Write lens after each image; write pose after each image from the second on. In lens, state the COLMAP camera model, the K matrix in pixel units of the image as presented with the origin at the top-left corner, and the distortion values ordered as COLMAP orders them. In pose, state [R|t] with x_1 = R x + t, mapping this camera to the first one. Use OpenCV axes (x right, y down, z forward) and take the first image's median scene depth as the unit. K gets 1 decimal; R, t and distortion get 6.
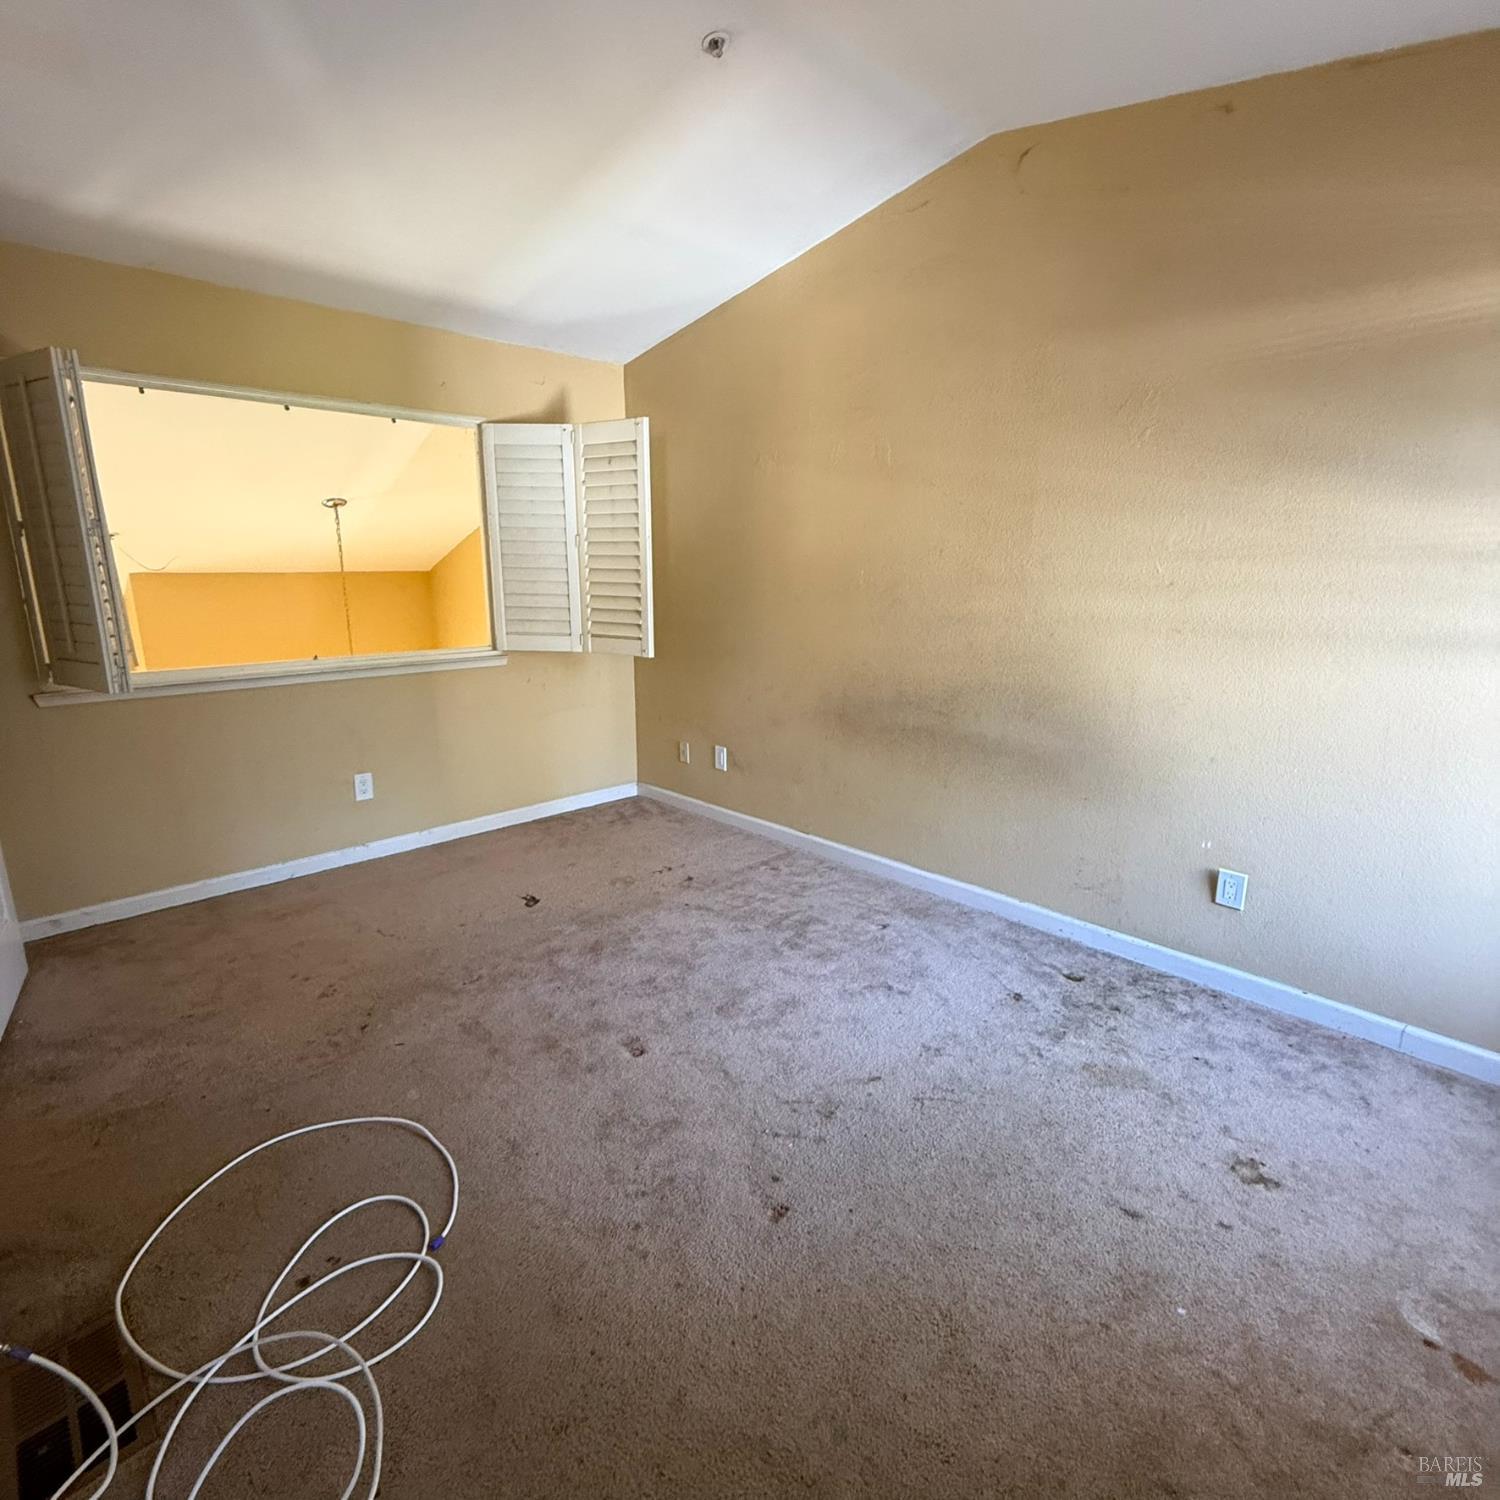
lens RADIAL K [[792.4, 0, 753.5], [0, 792.4, 735.9], [0, 0, 1]] dist [-0.002078, 0.001947]
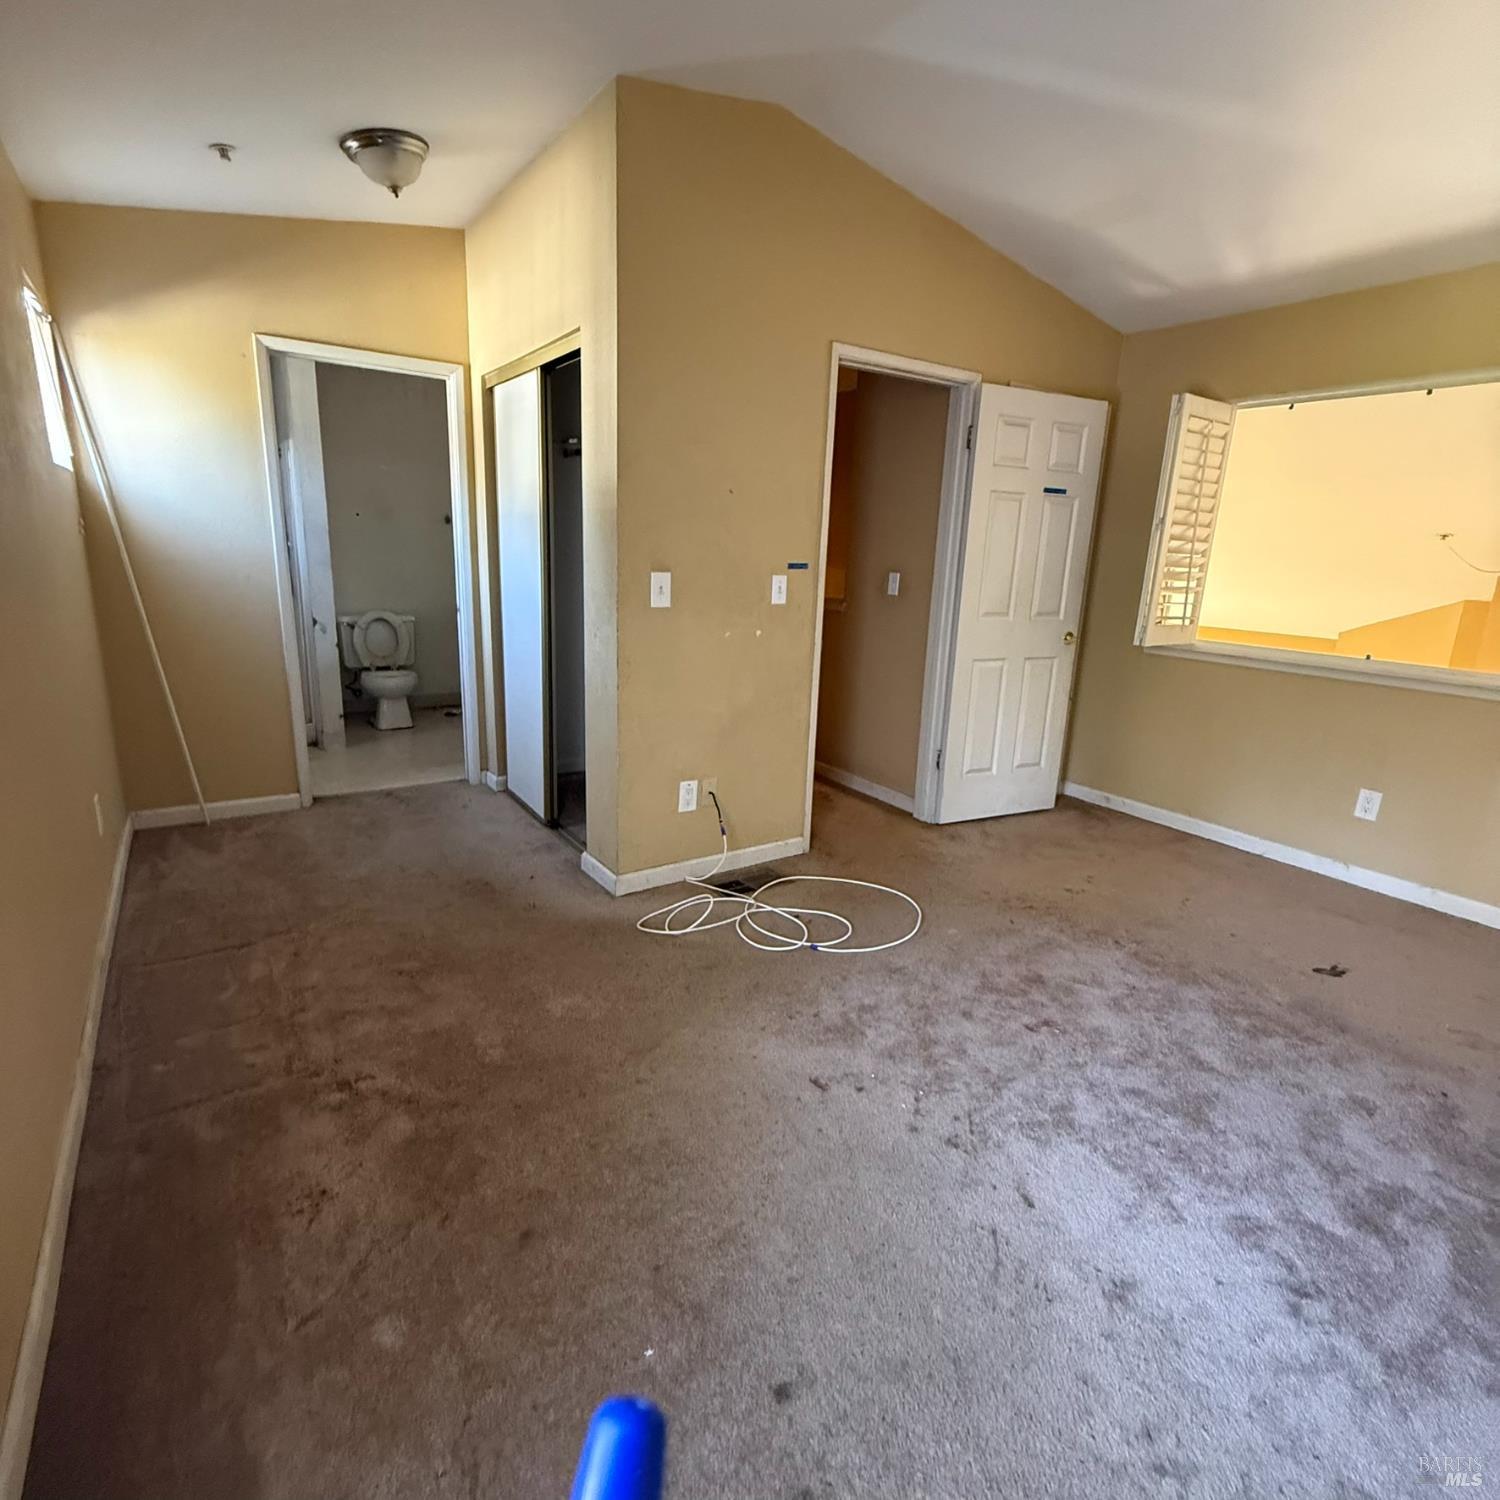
lens RADIAL K [[792.4, 0, 753.5], [0, 792.4, 735.9], [0, 0, 1]] dist [-0.002078, 0.001947]
pose [[-0.159846, 0.228328, -0.960373, 0.548572], [-0.245334, 0.933168, 0.262694, -0.087402], [0.956170, 0.277602, -0.093147, 0.448376]]
